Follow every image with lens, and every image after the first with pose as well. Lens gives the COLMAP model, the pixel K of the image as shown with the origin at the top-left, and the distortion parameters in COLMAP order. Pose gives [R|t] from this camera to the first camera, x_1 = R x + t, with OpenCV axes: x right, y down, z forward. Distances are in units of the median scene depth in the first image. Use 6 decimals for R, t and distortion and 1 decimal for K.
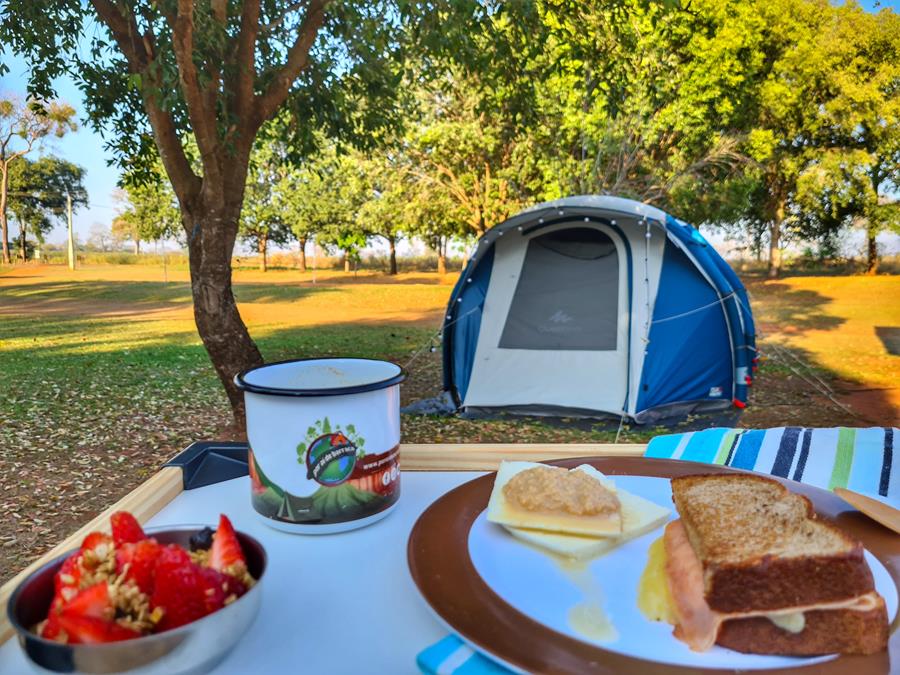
lens RADIAL K [[680.5, 0, 450.0], [0, 680.5, 337.5], [0, 0, 1]] dist [0.000251, 0.001500]
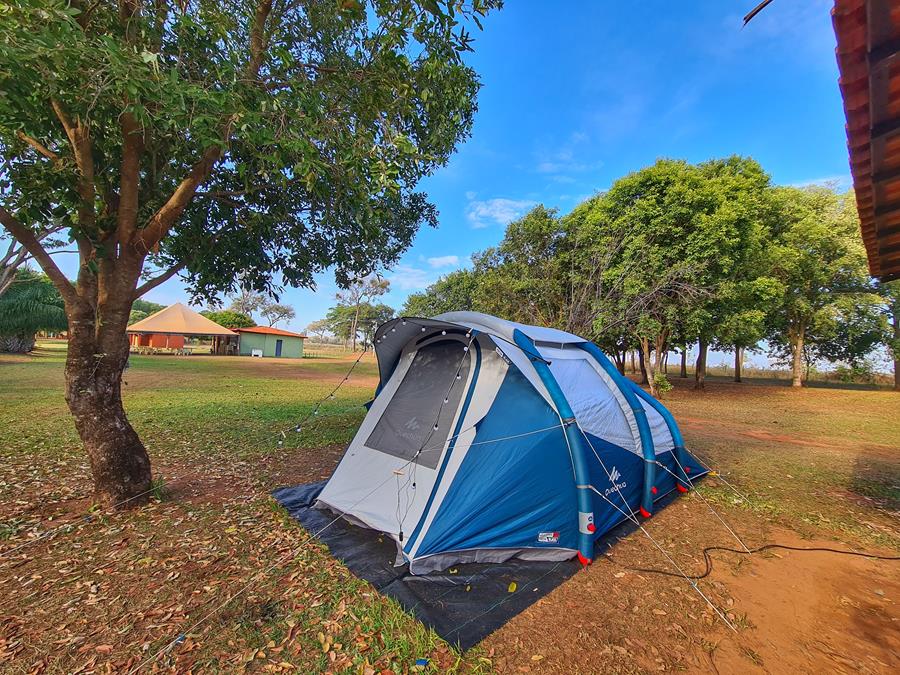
lens RADIAL K [[361.4, 0, 450.0], [0, 361.4, 337.5], [0, 0, 1]] dist [0.000192, -0.000066]
pose [[0.937634, 0.029328, -0.346385, 0.139237], [-0.087258, 0.984389, -0.152852, -0.027414], [0.336495, 0.173544, 0.925556, 0.166023]]
